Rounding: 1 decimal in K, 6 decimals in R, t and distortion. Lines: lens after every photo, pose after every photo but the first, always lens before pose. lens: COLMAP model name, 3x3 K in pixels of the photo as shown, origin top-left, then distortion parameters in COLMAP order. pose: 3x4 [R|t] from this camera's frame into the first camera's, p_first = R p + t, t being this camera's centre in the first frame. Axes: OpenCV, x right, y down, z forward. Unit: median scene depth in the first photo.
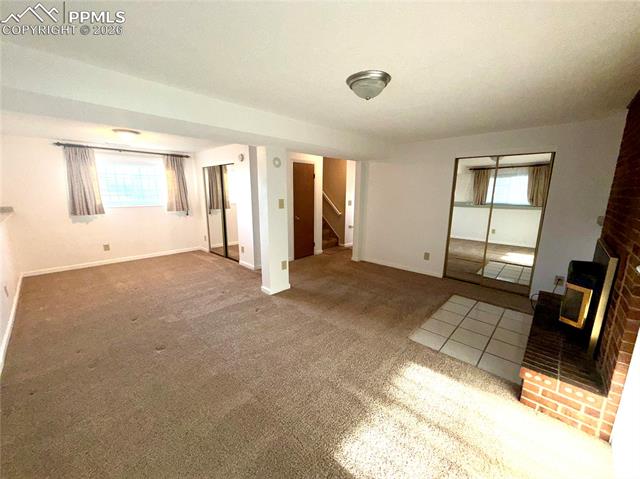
lens RADIAL K [[255.2, 0, 320.0], [0, 255.2, 239.5], [0, 0, 1]] dist [-0.000279, -0.000220]
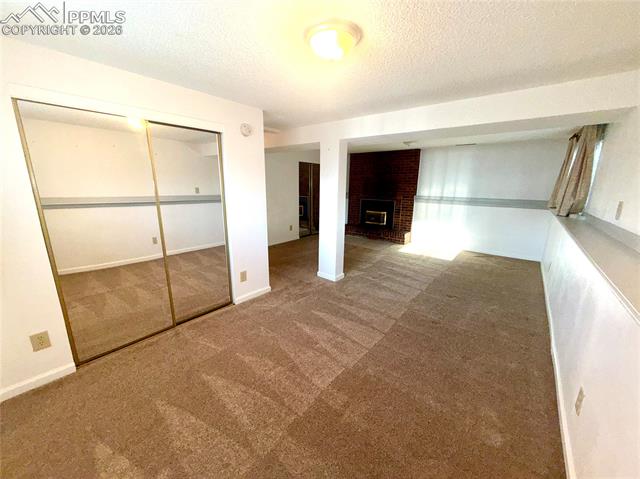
lens RADIAL K [[255.2, 0, 320.0], [0, 255.2, 239.5], [0, 0, 1]] dist [-0.000279, -0.000220]
pose [[-0.068761, -0.226307, 0.971626, -1.355725], [0.187039, 0.953737, 0.235377, -0.242376], [-0.979943, 0.197917, -0.023252, 1.214470]]
